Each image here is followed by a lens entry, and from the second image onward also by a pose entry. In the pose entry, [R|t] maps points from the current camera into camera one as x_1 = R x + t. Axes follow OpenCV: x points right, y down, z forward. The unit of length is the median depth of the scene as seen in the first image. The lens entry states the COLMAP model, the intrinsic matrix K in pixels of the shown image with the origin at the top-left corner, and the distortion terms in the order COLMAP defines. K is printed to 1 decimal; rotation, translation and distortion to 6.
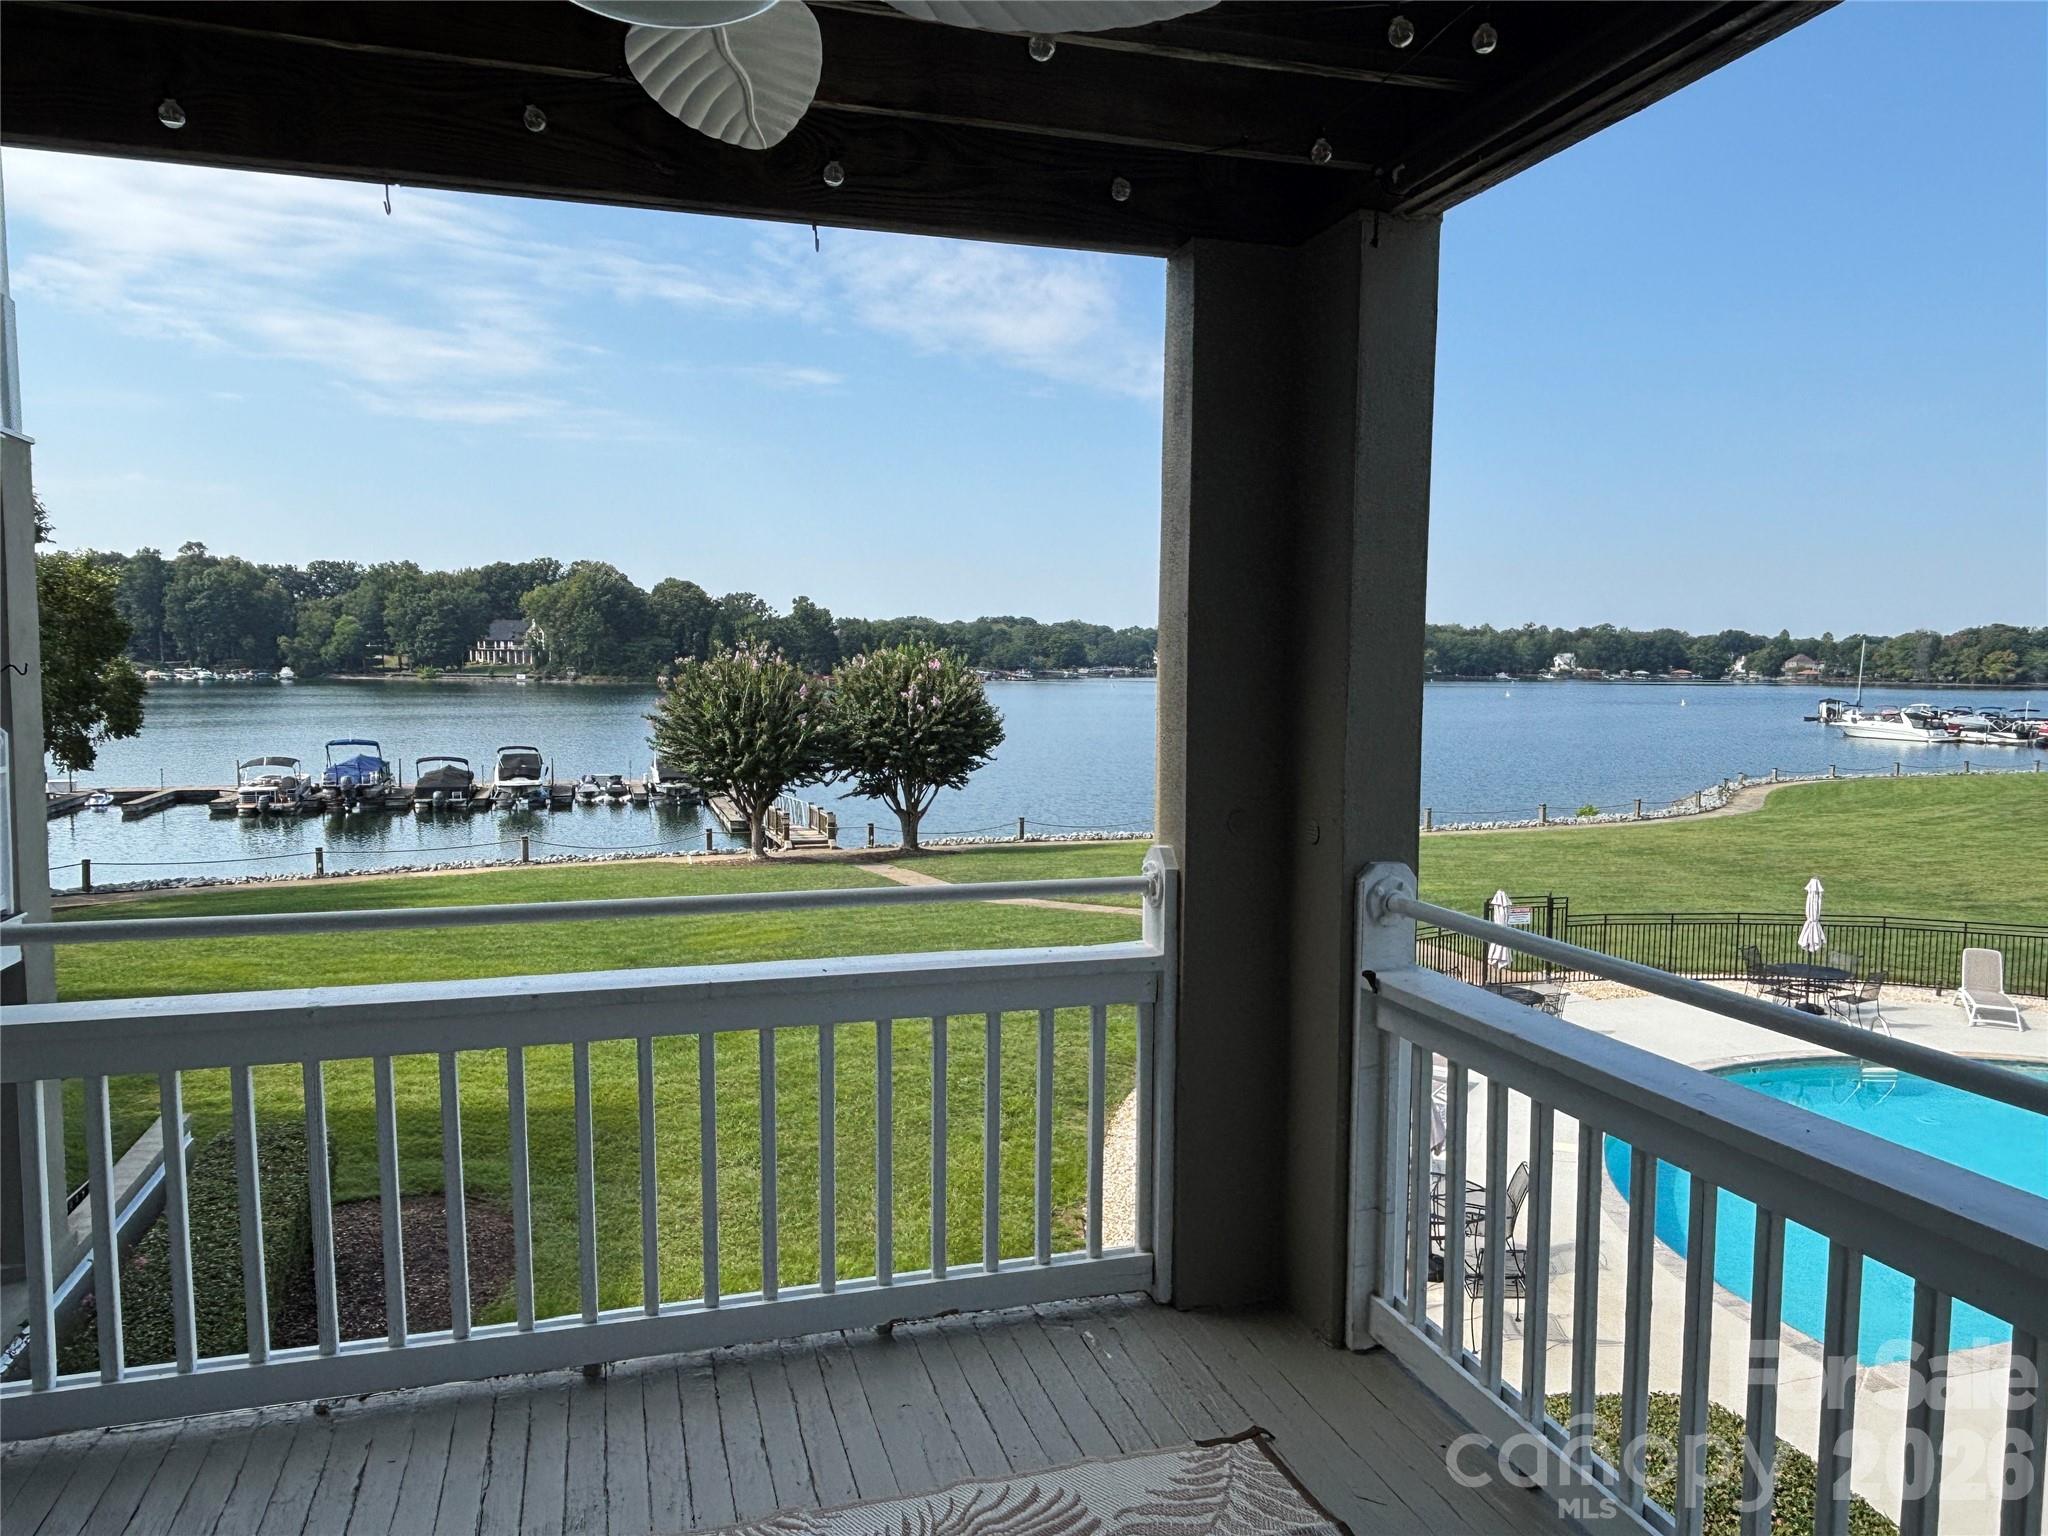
lens RADIAL K [[1366.6, 0, 1020.3], [0, 1366.6, 788.1], [0, 0, 1]] dist [0.079953, -0.131166]
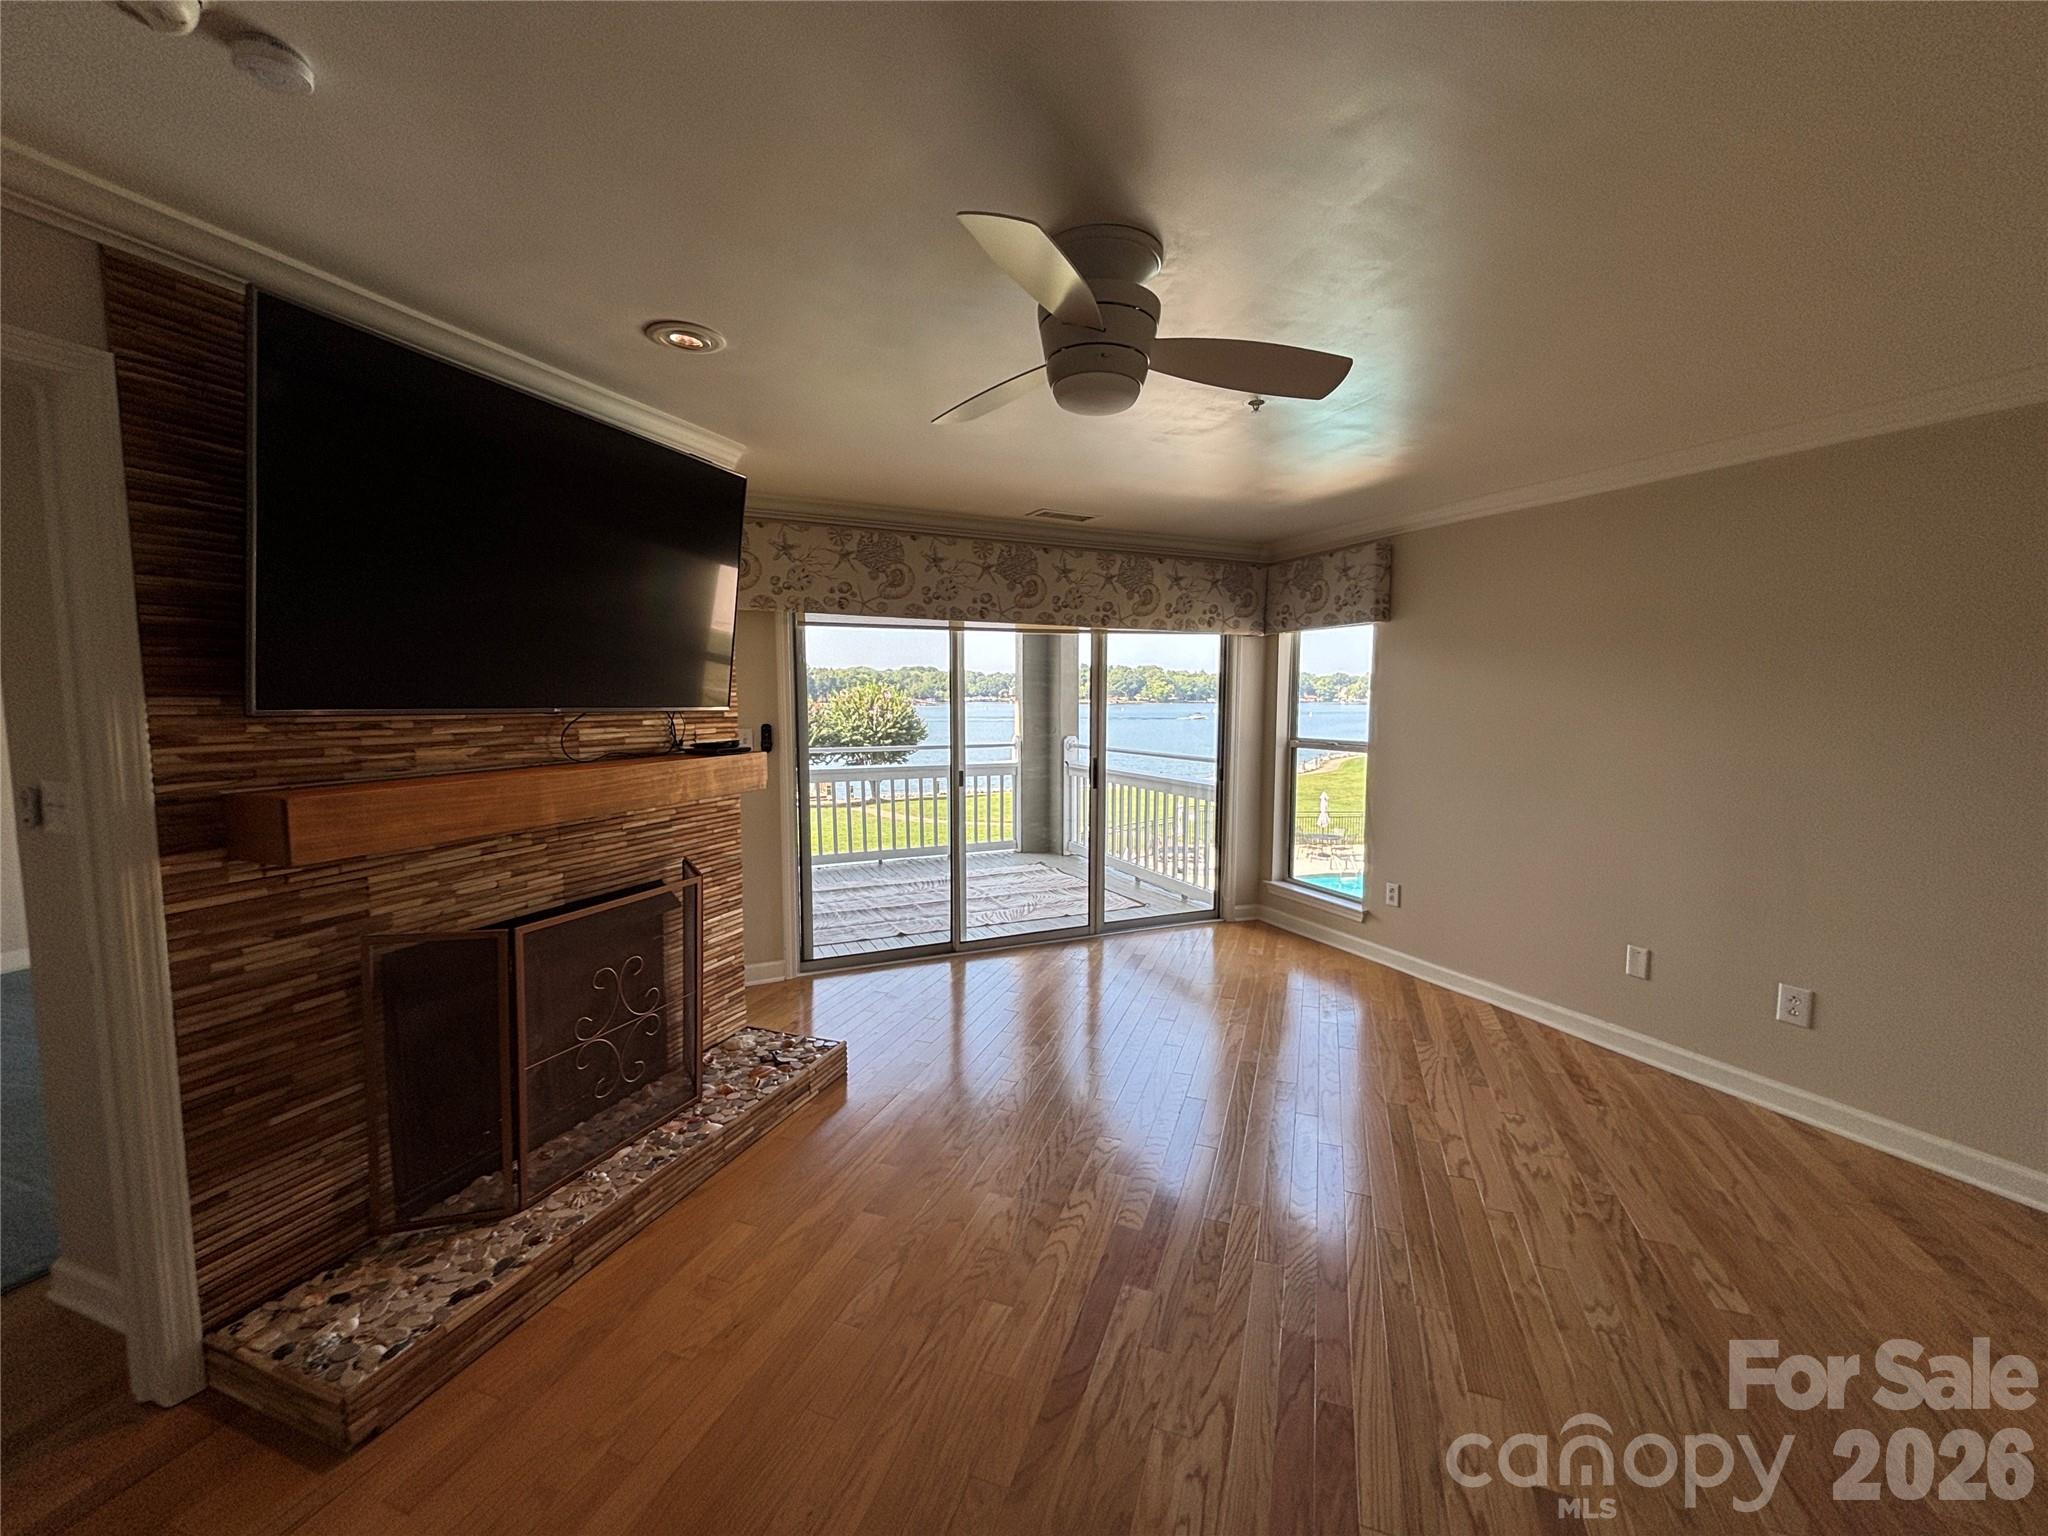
lens RADIAL K [[829.6, 0, 1020.3], [0, 829.6, 769.1], [0, 0, 1]] dist [-0.001113, -0.000124]
pose [[0.994100, -0.017884, 0.106987, -0.008900], [0.017991, 0.999838, -0.000028, 0.008738], [-0.106969, 0.001952, 0.994260, -0.084113]]
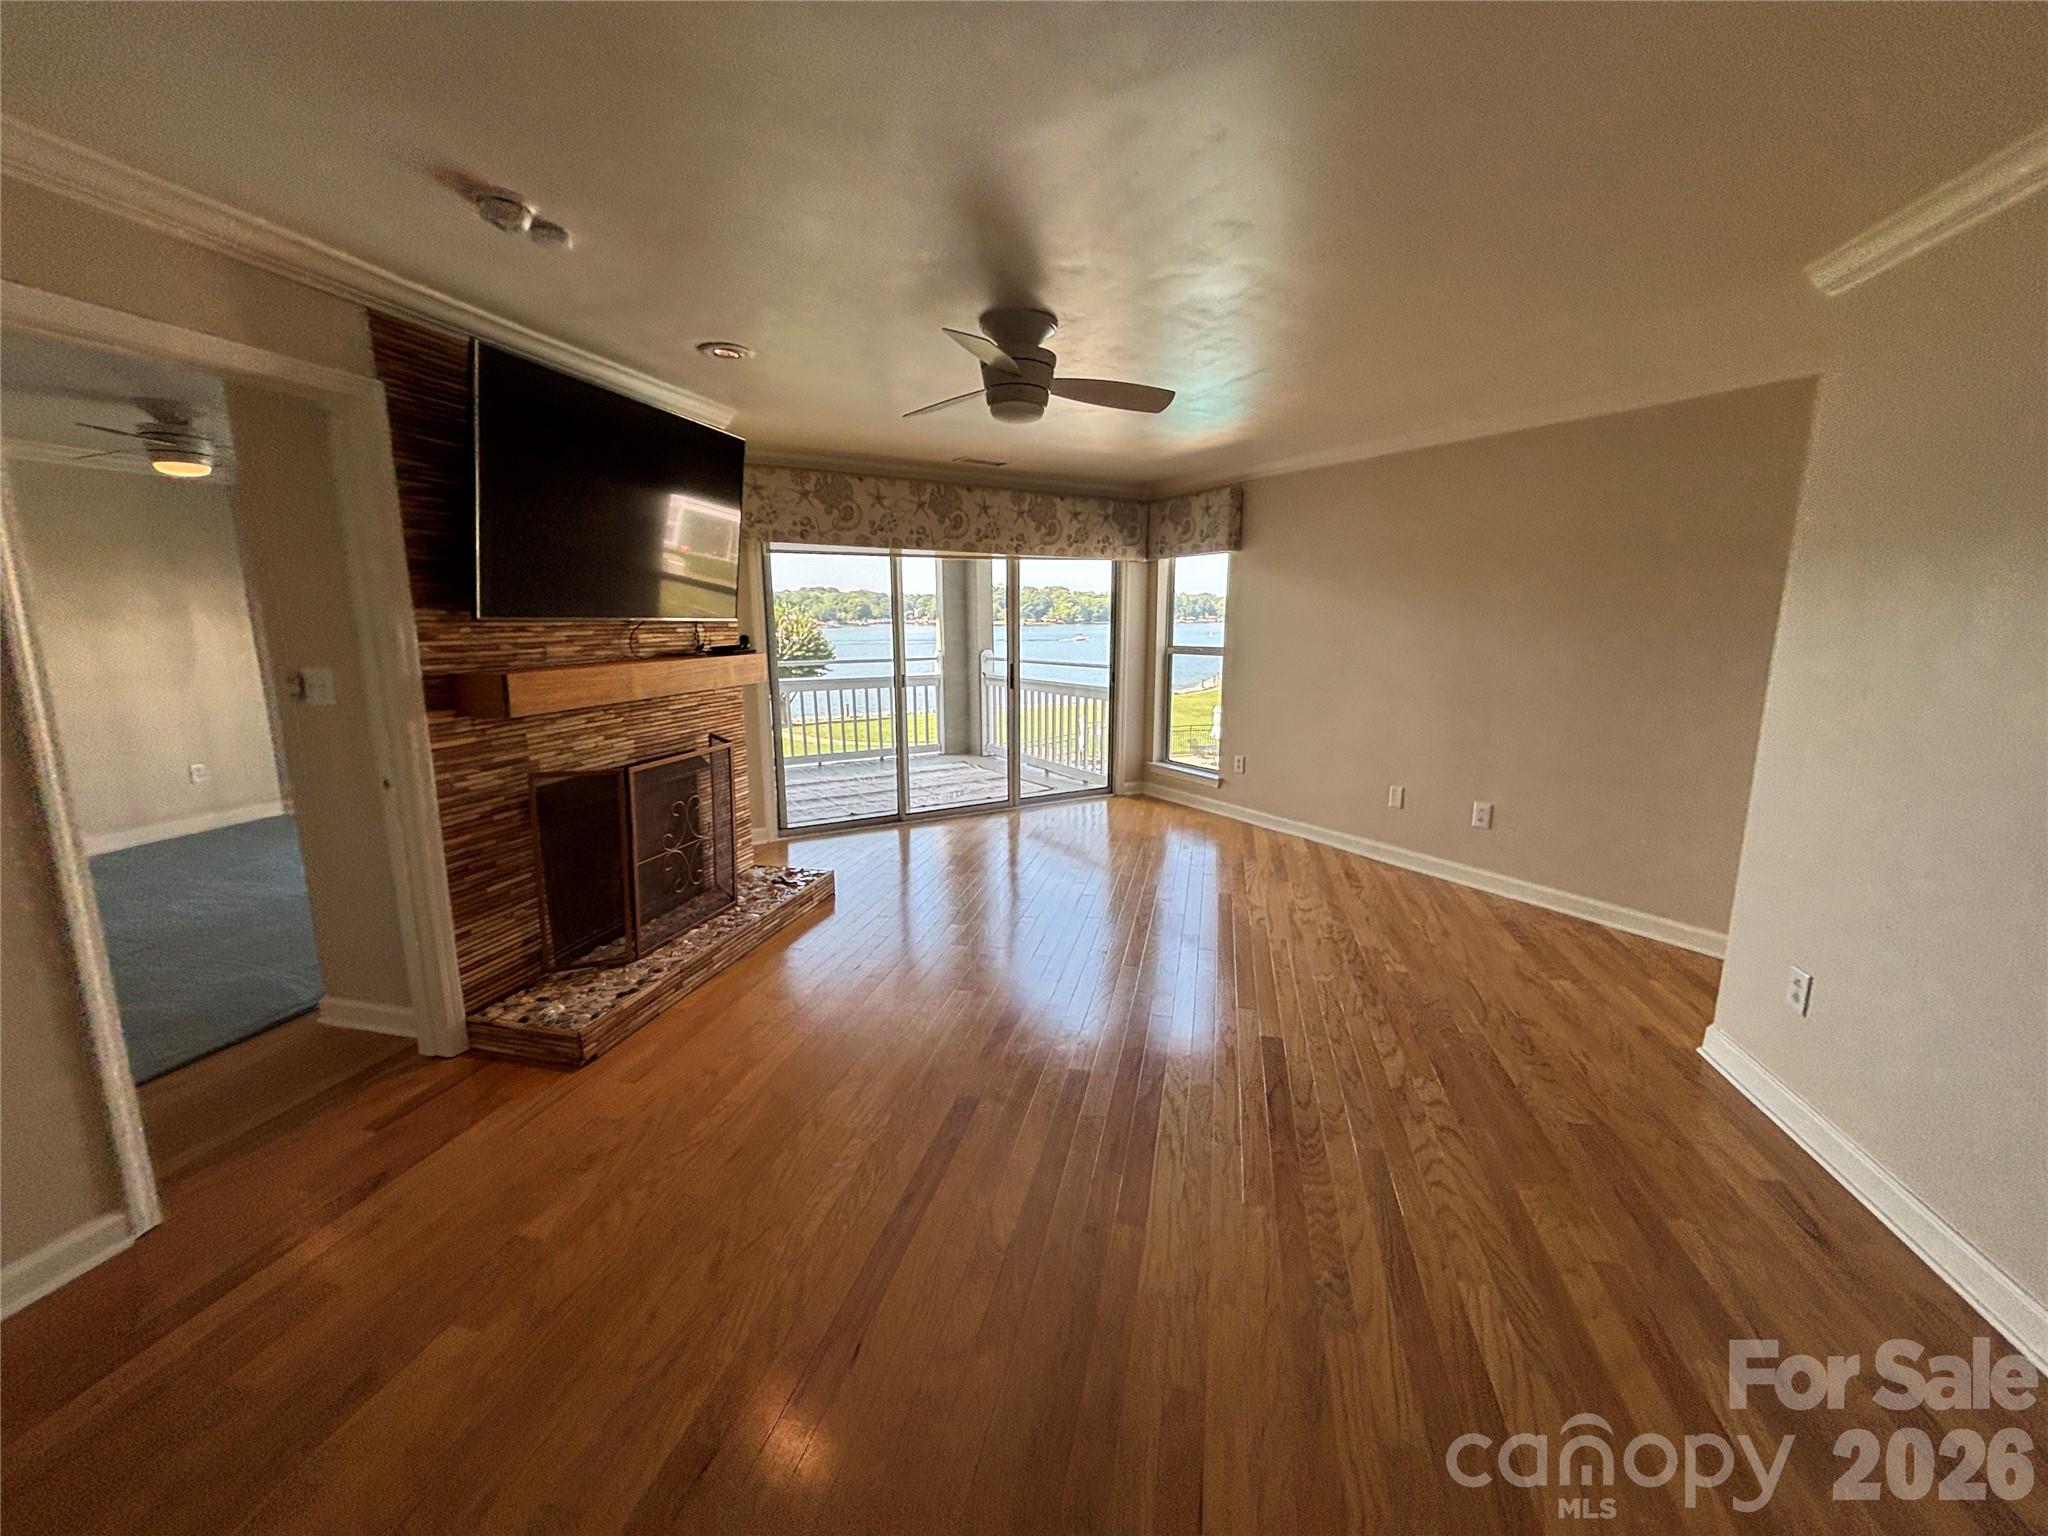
lens RADIAL K [[829.6, 0, 1020.3], [0, 829.6, 769.1], [0, 0, 1]] dist [-0.001113, -0.000124]
pose [[0.975872, -0.052889, 0.211839, -0.013976], [0.033168, 0.994868, 0.095588, 0.011186], [-0.215807, -0.086256, 0.972619, -0.103794]]
